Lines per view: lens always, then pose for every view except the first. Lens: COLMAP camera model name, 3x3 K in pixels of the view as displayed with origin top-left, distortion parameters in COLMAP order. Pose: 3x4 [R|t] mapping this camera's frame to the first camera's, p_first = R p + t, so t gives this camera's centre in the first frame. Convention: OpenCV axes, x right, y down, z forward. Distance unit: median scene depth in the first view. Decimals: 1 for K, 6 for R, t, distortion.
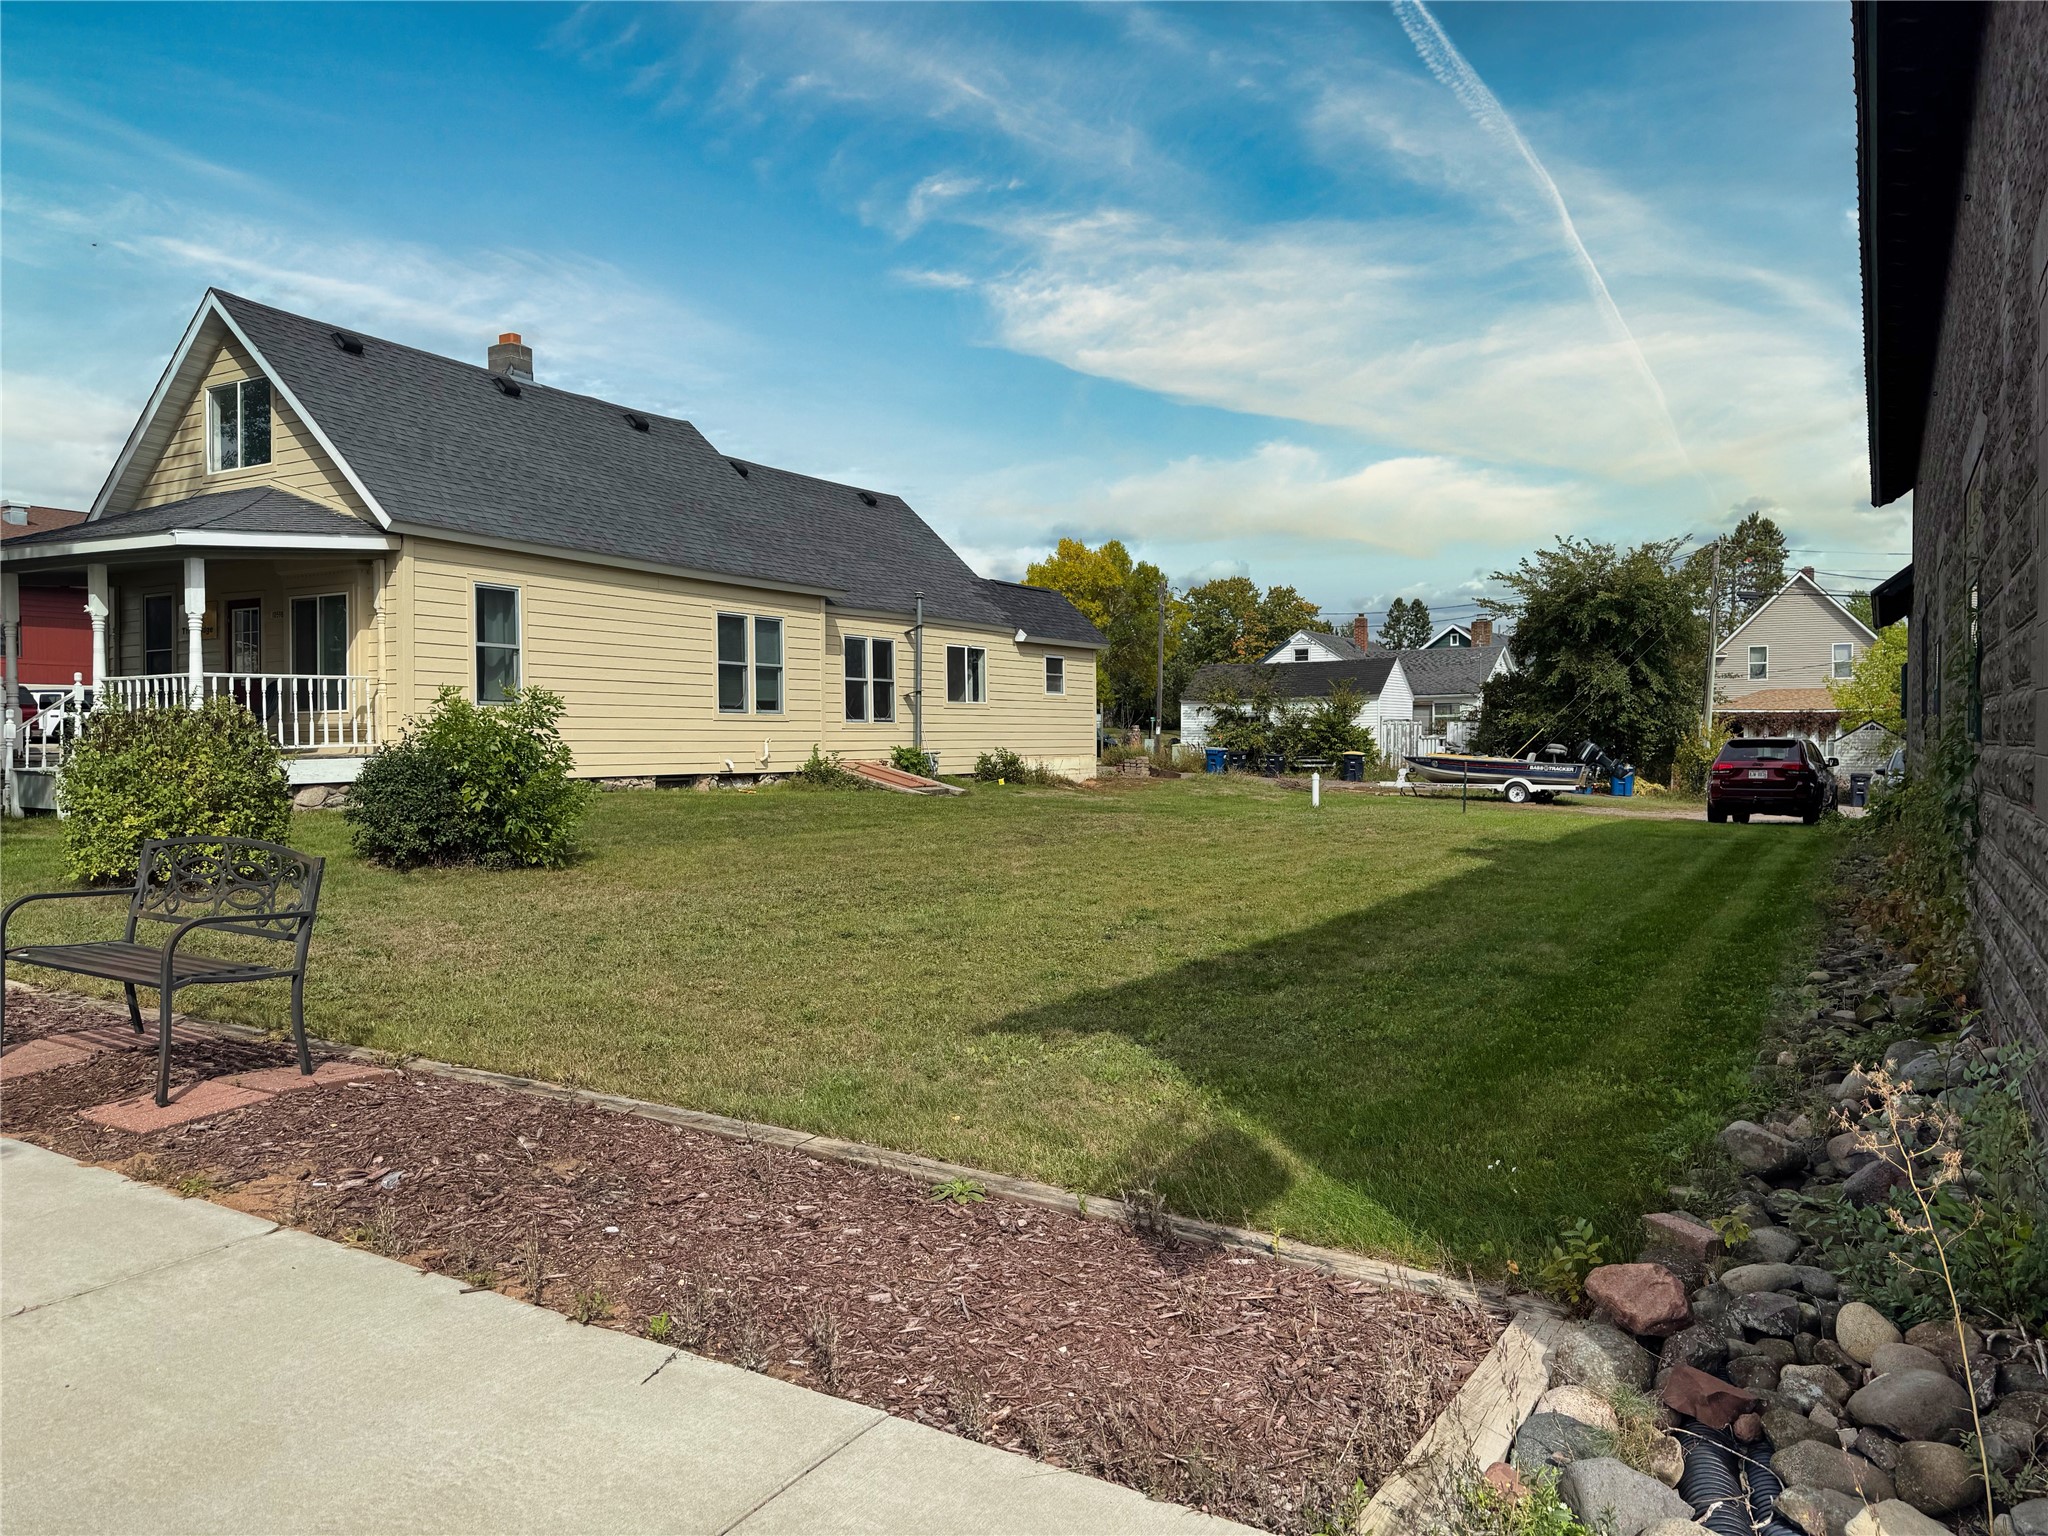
lens RADIAL K [[1447.5, 0, 1006.2], [0, 1447.5, 781.9], [0, 0, 1]] dist [0.084236, -0.101364]
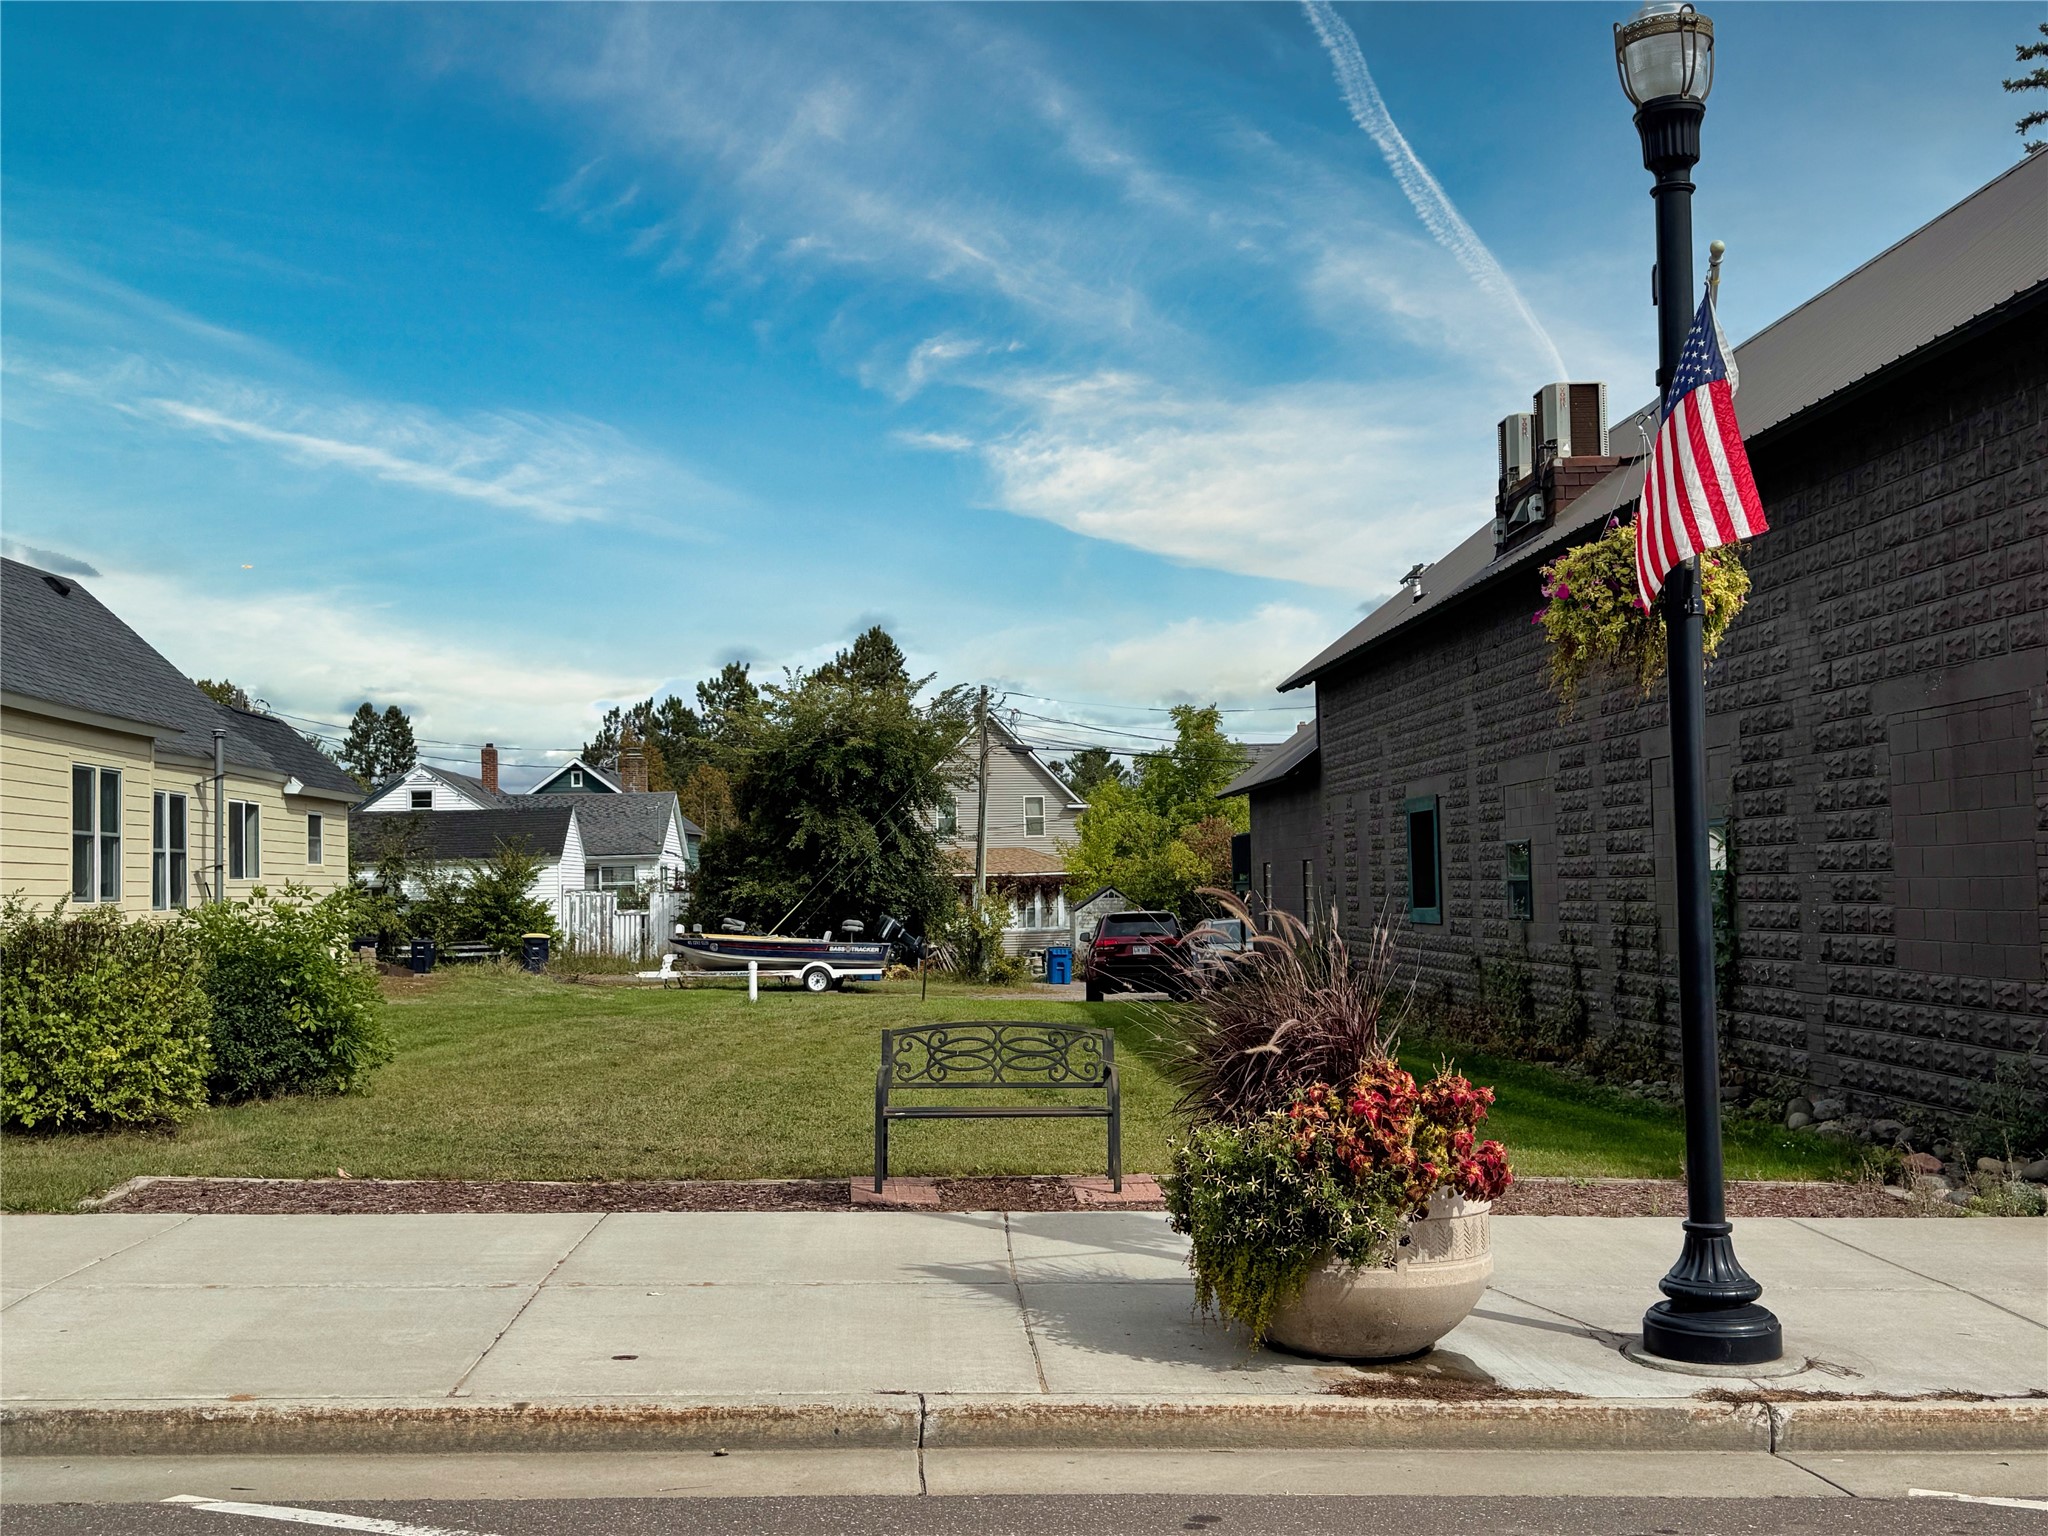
lens RADIAL K [[2203.4, 0, 1039.7], [0, 2203.4, 794.4], [0, 0, 1]] dist [0.069874, 0.000000]
pose [[0.827767, 0.015270, 0.560864, -0.368287], [0.030188, 0.996969, -0.071697, -0.005907], [-0.560260, 0.076280, 0.824797, -0.165967]]
